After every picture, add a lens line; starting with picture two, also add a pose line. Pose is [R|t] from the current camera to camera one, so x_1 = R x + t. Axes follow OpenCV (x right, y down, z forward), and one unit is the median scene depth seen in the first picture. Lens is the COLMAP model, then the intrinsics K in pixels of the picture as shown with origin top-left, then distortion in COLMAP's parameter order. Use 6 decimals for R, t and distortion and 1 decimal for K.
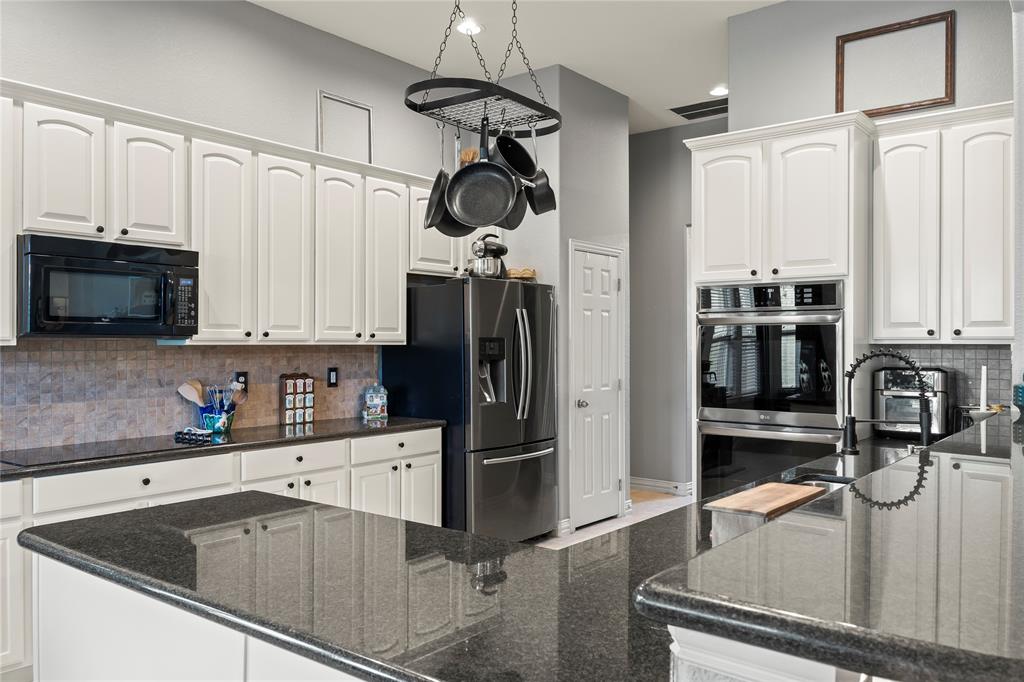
lens RADIAL K [[800.3, 0, 517.4], [0, 800.3, 335.4], [0, 0, 1]] dist [0.054704, -0.056736]
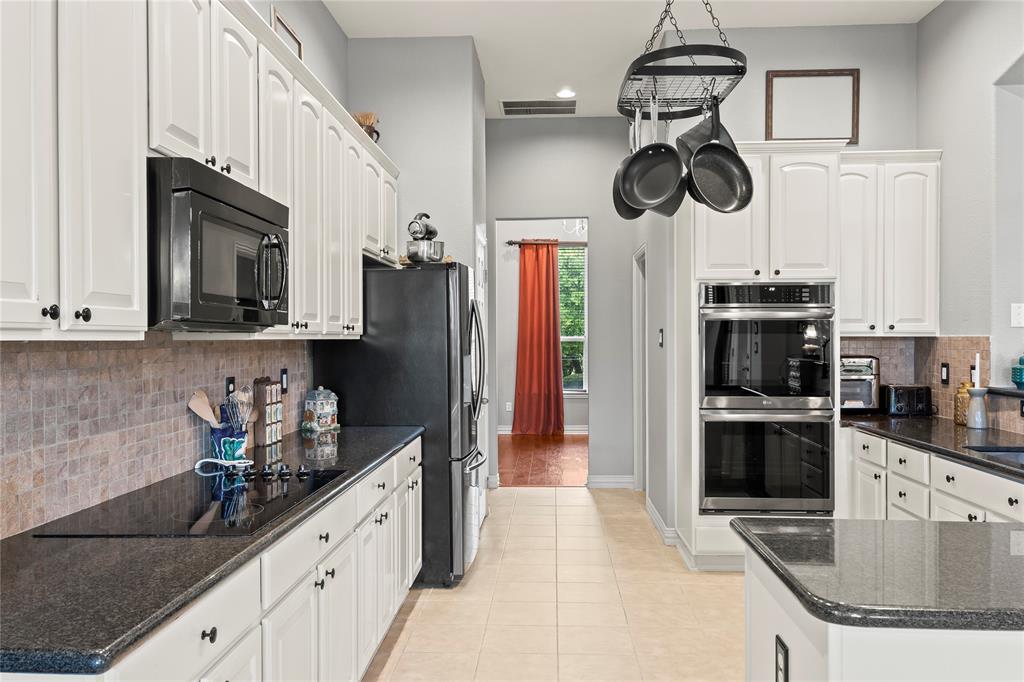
lens RADIAL K [[800.3, 0, 517.4], [0, 800.3, 335.4], [0, 0, 1]] dist [0.054704, -0.056736]
pose [[0.812798, -0.000508, 0.582545, -0.604864], [-0.003711, 0.999975, 0.006050, 0.002958], [-0.582534, -0.007079, 0.812776, 0.288700]]
